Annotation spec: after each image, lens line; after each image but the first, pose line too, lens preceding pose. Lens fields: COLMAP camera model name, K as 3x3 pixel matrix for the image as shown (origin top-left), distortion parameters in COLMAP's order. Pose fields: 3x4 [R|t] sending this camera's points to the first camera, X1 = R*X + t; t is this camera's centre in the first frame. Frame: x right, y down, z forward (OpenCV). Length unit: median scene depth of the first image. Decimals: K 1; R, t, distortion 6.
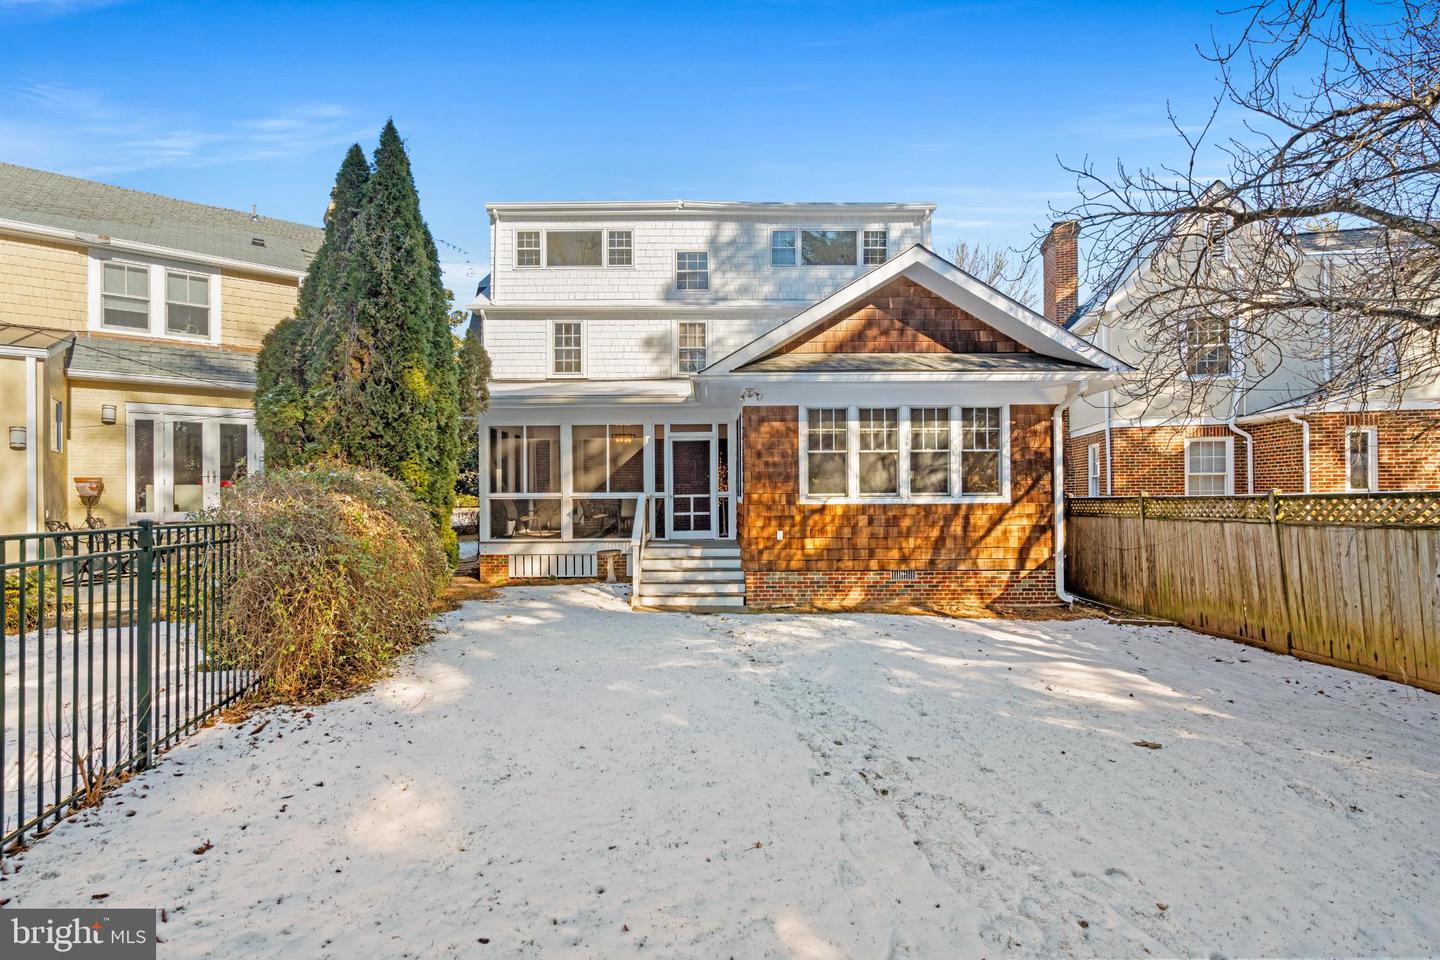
lens RADIAL K [[671.0, 0, 729.7], [0, 671.0, 484.5], [0, 0, 1]] dist [-0.002674, 0.002179]
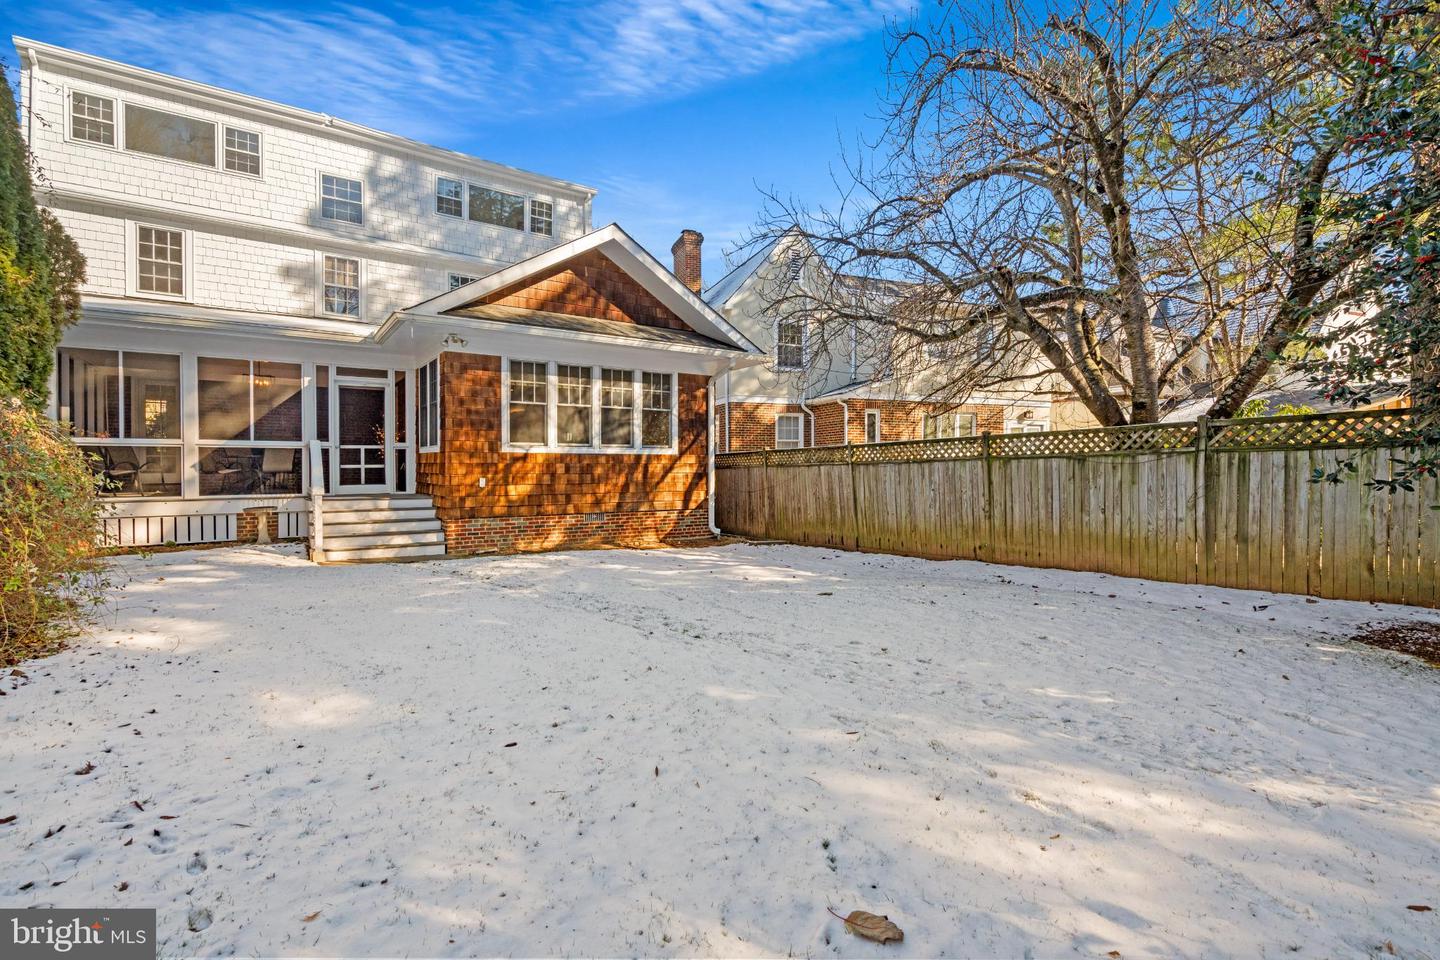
lens RADIAL K [[671.0, 0, 729.7], [0, 671.0, 484.5], [0, 0, 1]] dist [-0.002674, 0.002179]
pose [[0.816894, -0.010176, 0.576699, -0.205870], [-0.001473, 0.999804, 0.019727, 0.057861], [-0.576787, -0.016965, 0.816719, -0.047124]]
